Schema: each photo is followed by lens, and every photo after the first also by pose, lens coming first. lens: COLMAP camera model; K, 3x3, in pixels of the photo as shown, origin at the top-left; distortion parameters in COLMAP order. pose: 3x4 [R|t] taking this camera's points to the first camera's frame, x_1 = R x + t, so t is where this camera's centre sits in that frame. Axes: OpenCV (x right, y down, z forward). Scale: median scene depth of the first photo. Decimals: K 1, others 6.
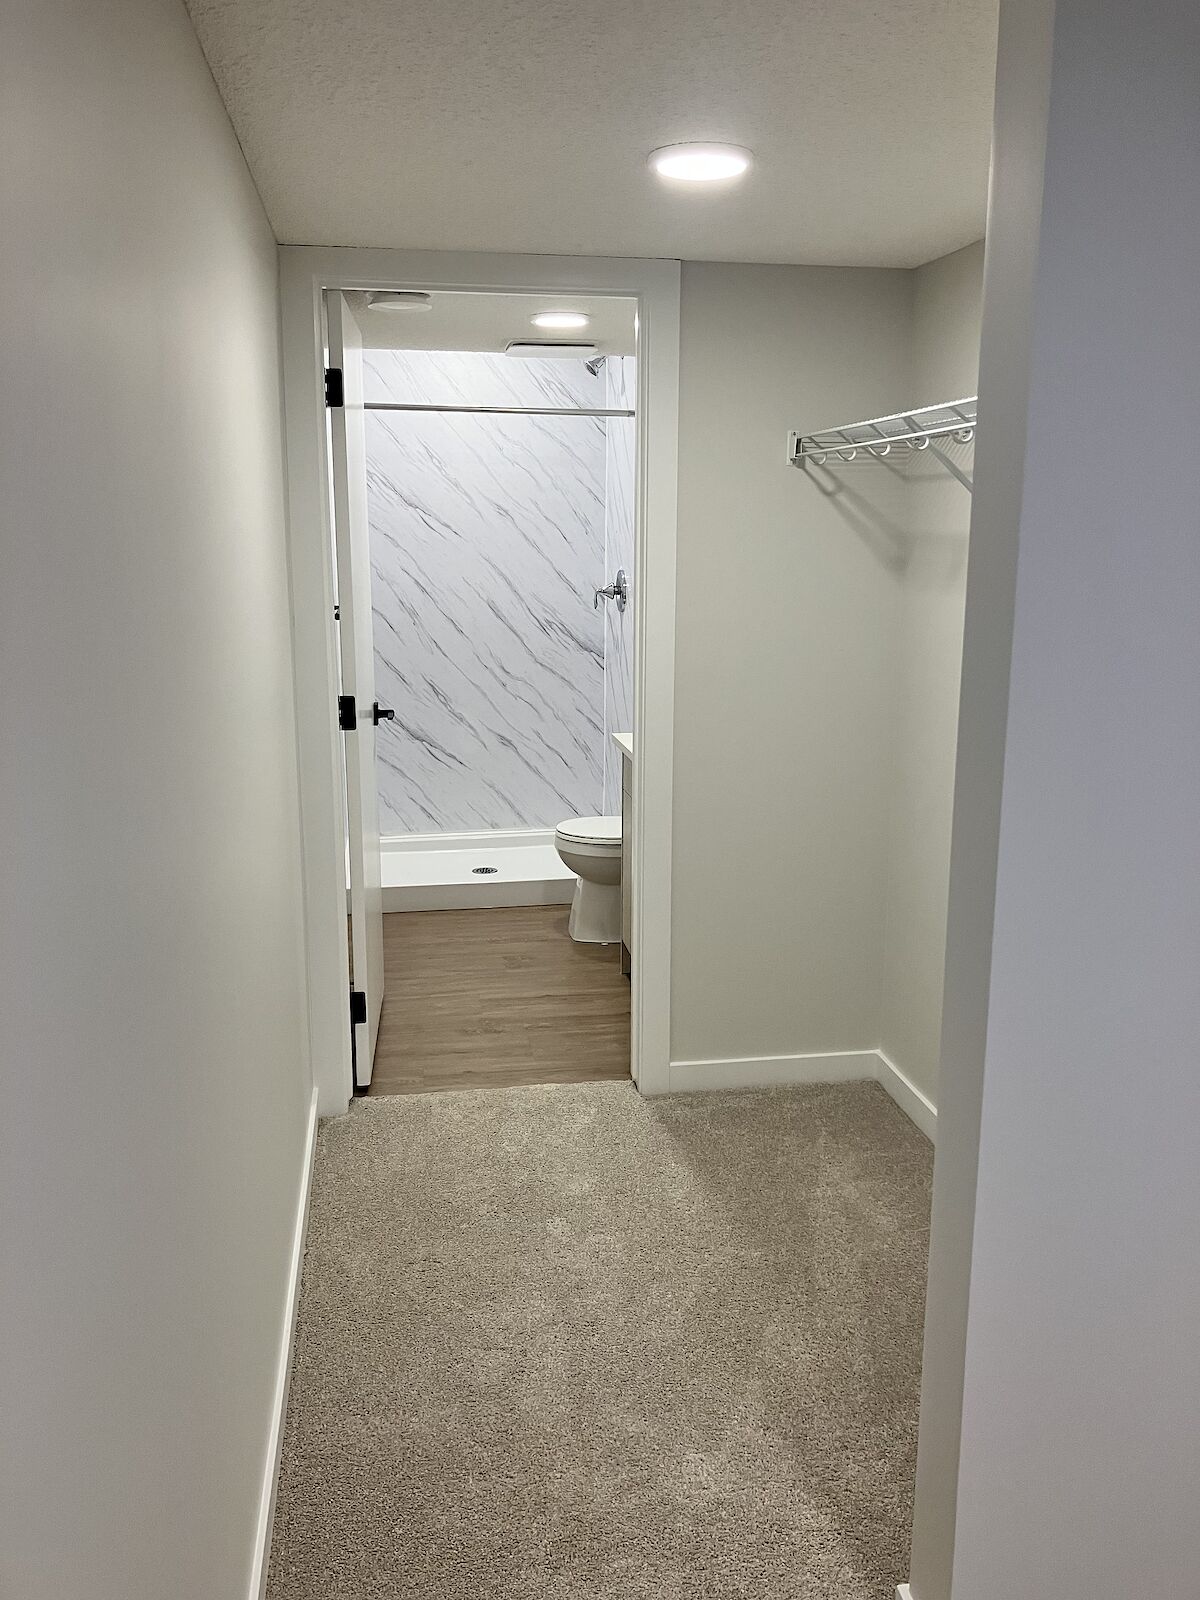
lens RADIAL K [[1322.6, 0, 632.6], [0, 1322.6, 808.0], [0, 0, 1]] dist [0.066894, -0.005501]
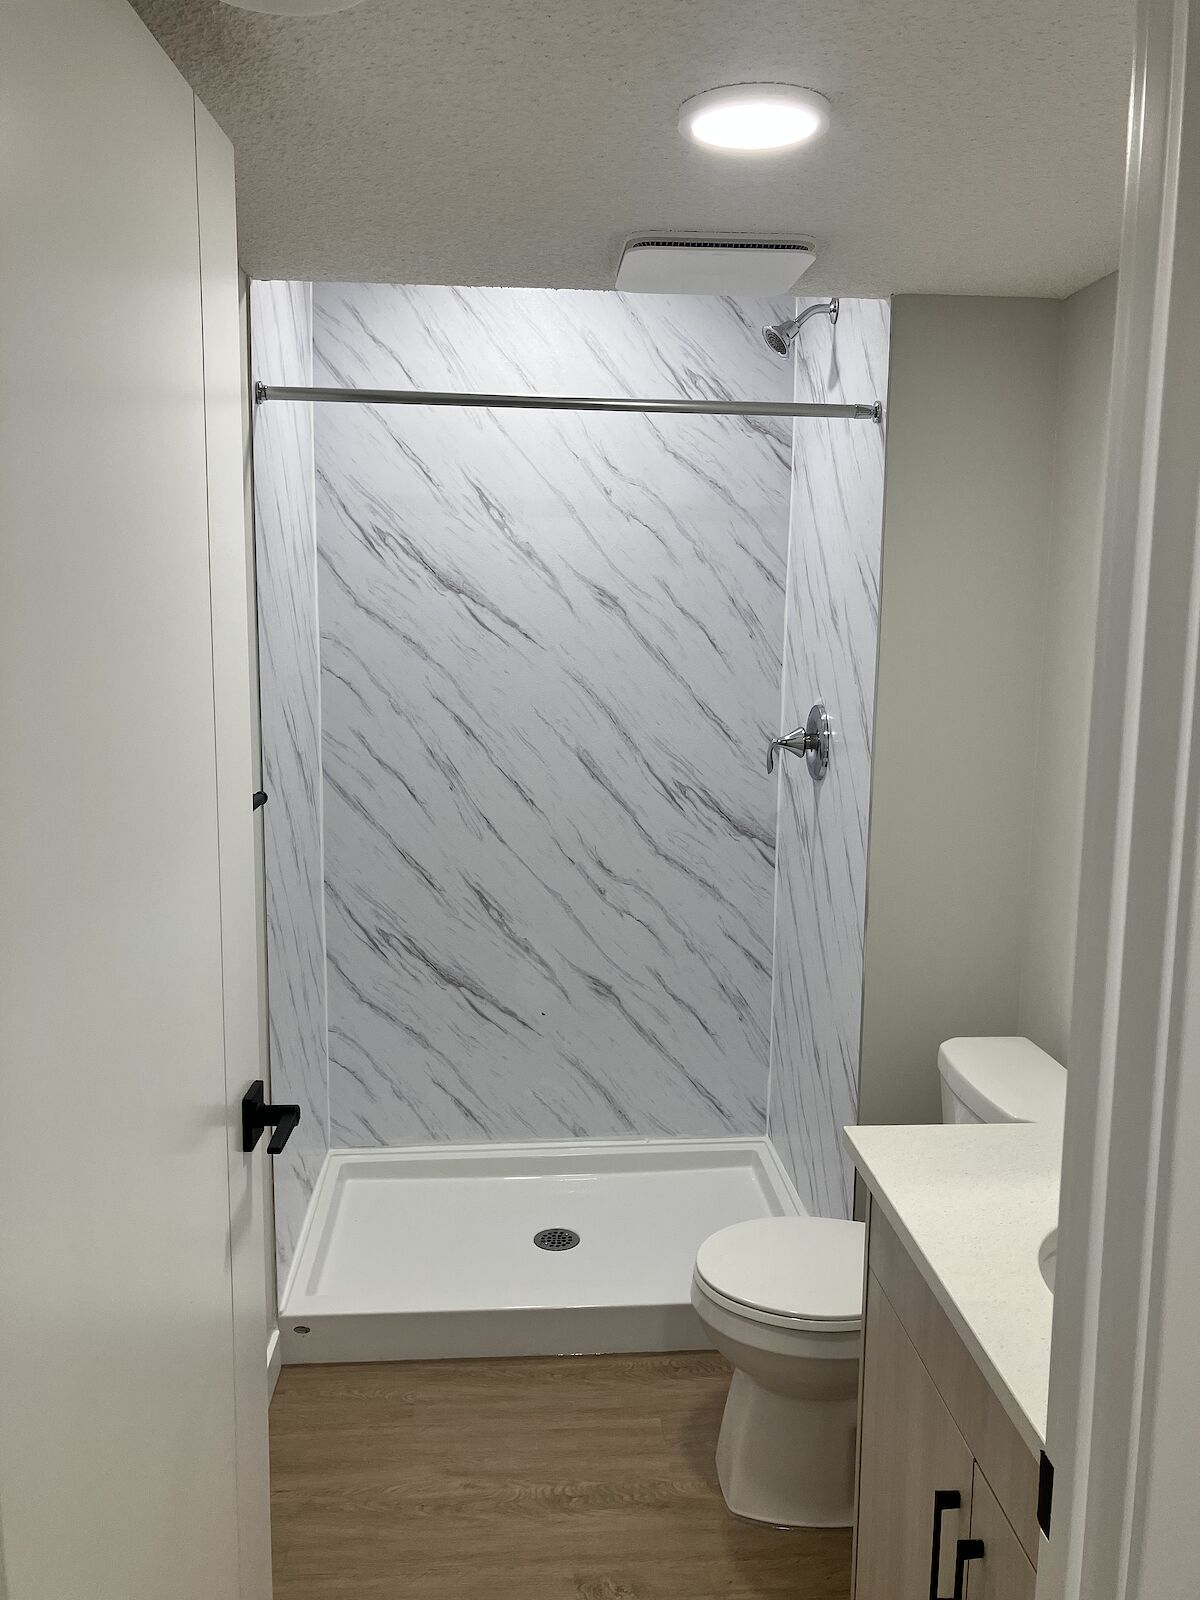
lens RADIAL K [[1322.6, 0, 598.0], [0, 1322.6, 801.9], [0, 0, 1]] dist [0.066894, -0.005501]
pose [[0.993814, 0.021657, -0.108922, -0.036732], [-0.028643, 0.997603, -0.062988, -0.097336], [0.107297, 0.065718, 0.992053, 0.426862]]
